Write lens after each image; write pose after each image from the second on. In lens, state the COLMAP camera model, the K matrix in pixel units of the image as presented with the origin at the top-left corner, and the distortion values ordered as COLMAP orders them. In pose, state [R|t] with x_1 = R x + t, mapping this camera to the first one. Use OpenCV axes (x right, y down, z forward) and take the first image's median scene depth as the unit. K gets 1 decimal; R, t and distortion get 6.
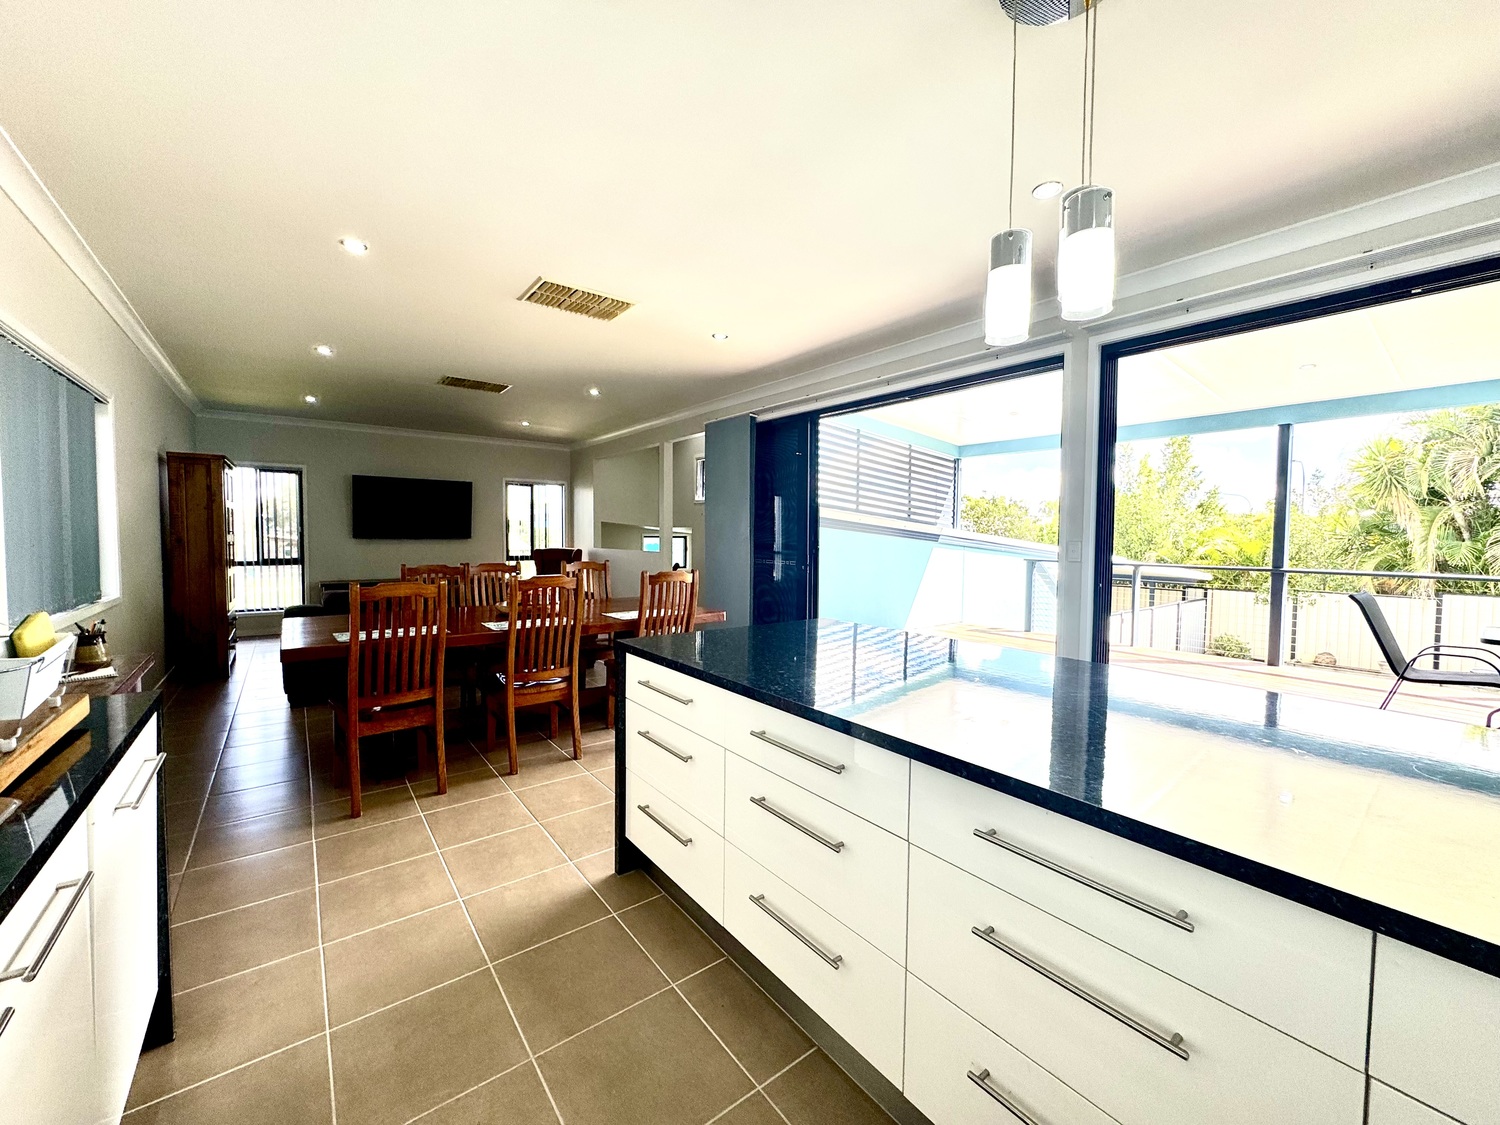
lens RADIAL K [[600.5, 0, 747.1], [0, 600.5, 559.1], [0, 0, 1]] dist [0.000475, 0.000255]
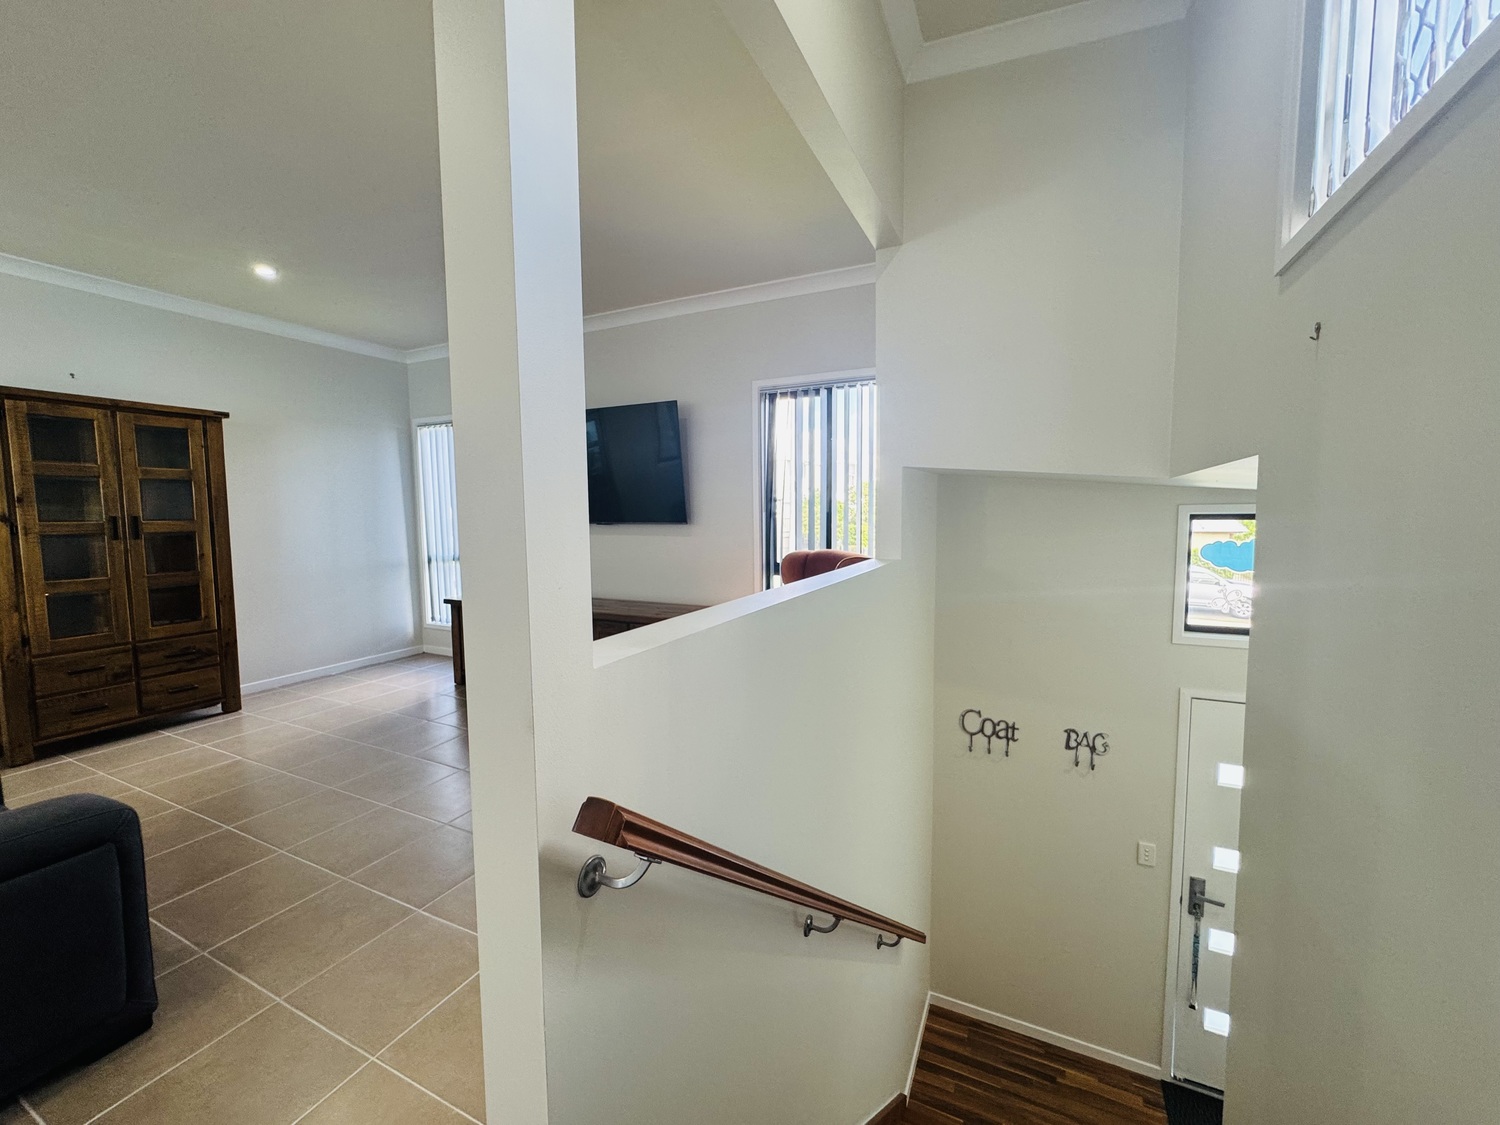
lens RADIAL K [[600.5, 0, 715.6], [0, 600.5, 562.0], [0, 0, 1]] dist [0.000475, 0.000255]
pose [[0.454105, 0.058164, -0.889048, -0.028066], [-0.022968, 0.998299, 0.053580, -0.029089], [0.890652, -0.003911, 0.454668, 0.781407]]
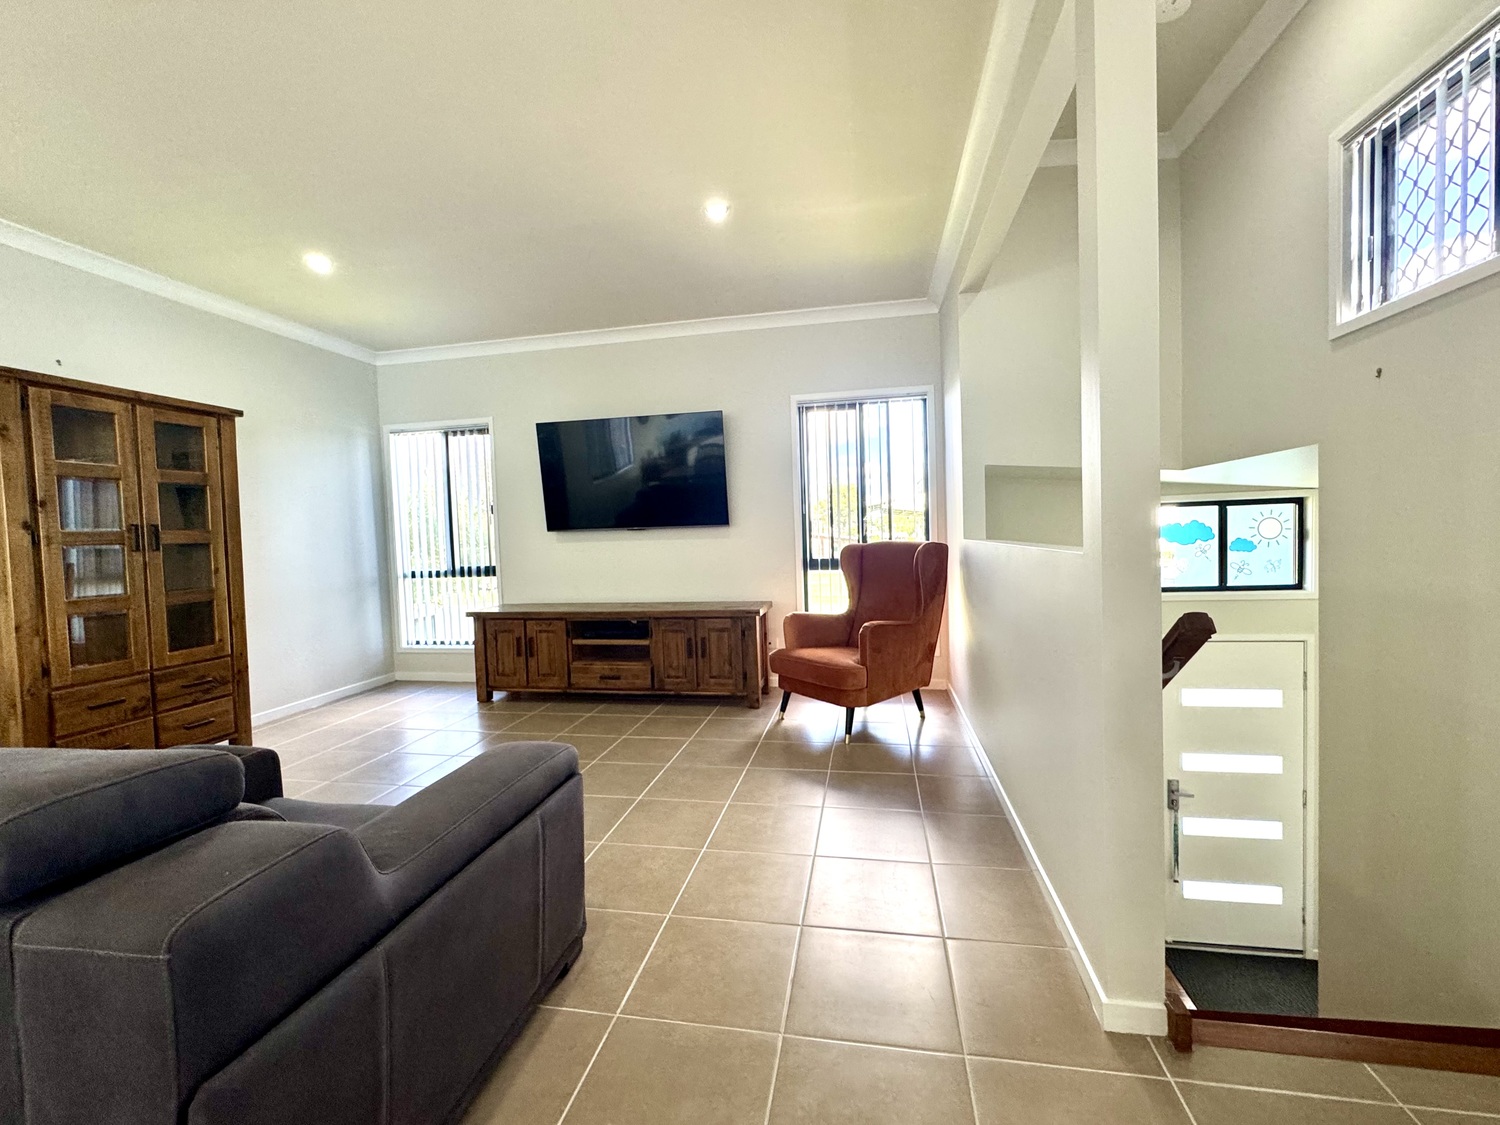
lens RADIAL K [[600.5, 0, 785.0], [0, 600.5, 553.8], [0, 0, 1]] dist [0.000475, 0.000255]
pose [[0.664572, 0.003336, -0.747217, -0.051959], [0.008515, 0.999891, 0.012037, -0.015944], [0.747176, -0.014361, 0.664472, 0.680363]]
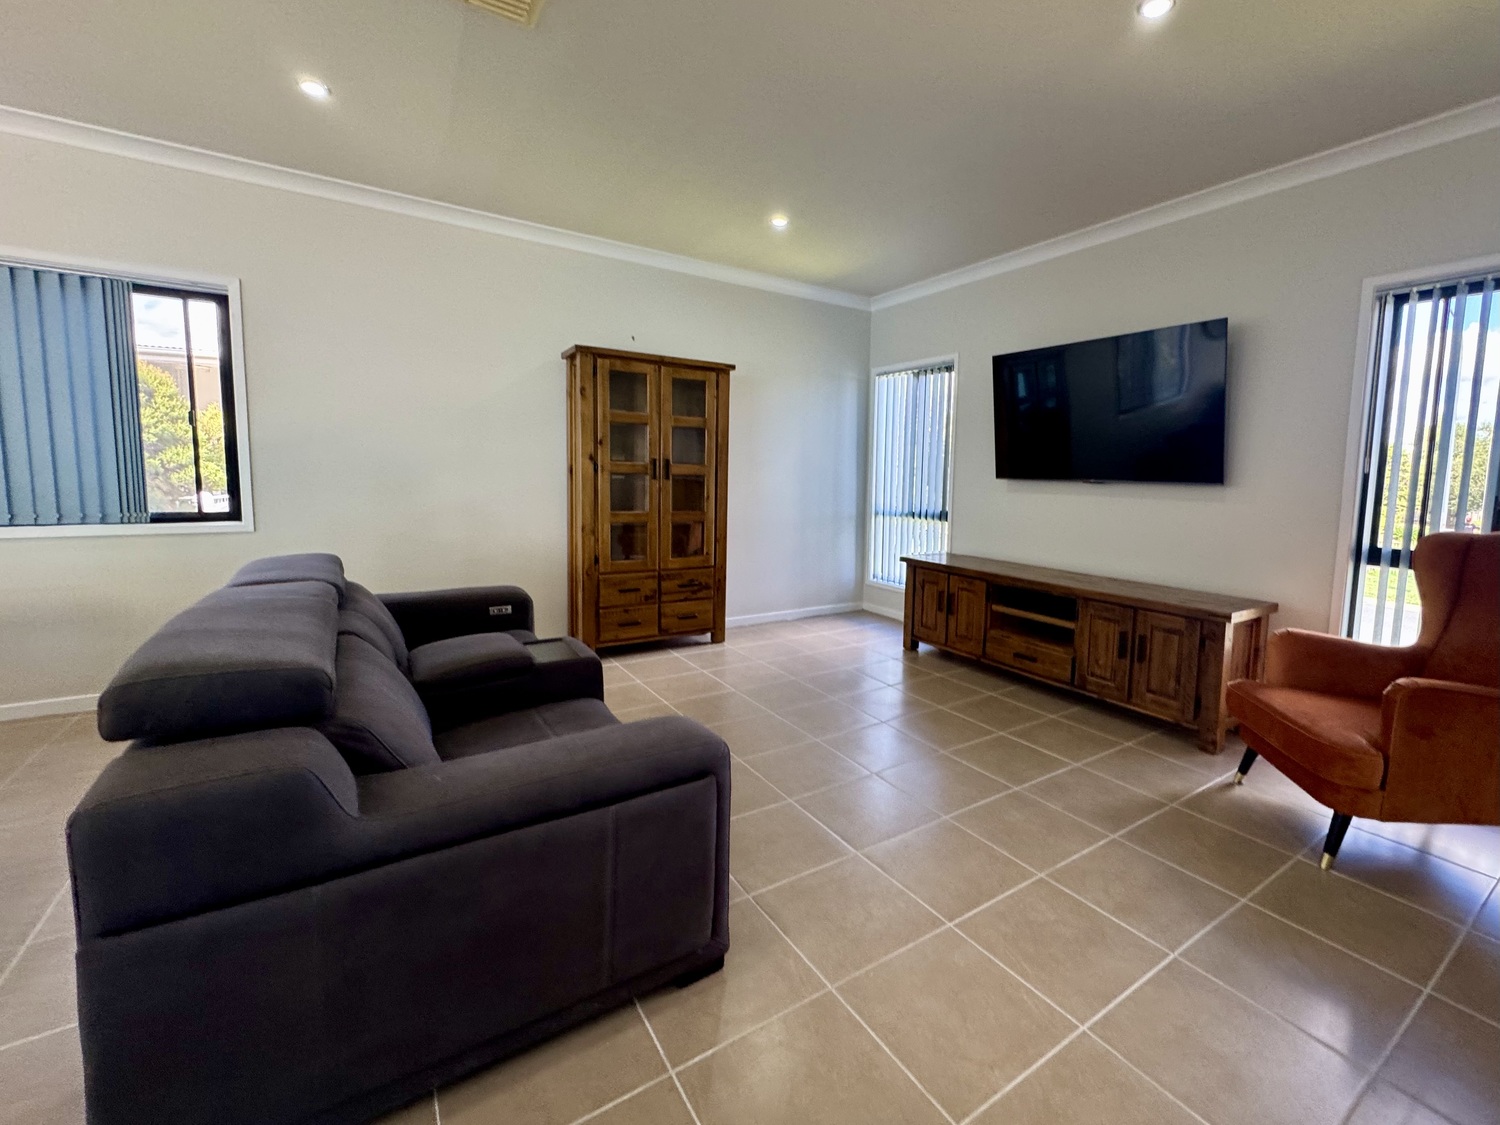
lens RADIAL K [[657.3, 0, 798.5], [0, 657.3, 535.7], [0, 0, 1]] dist [-0.000099, 0.000073]
pose [[-0.049147, 0.086141, -0.995070, -0.061855], [-0.061675, 0.994111, 0.089105, -0.023158], [0.996885, 0.065751, -0.043545, 0.749305]]
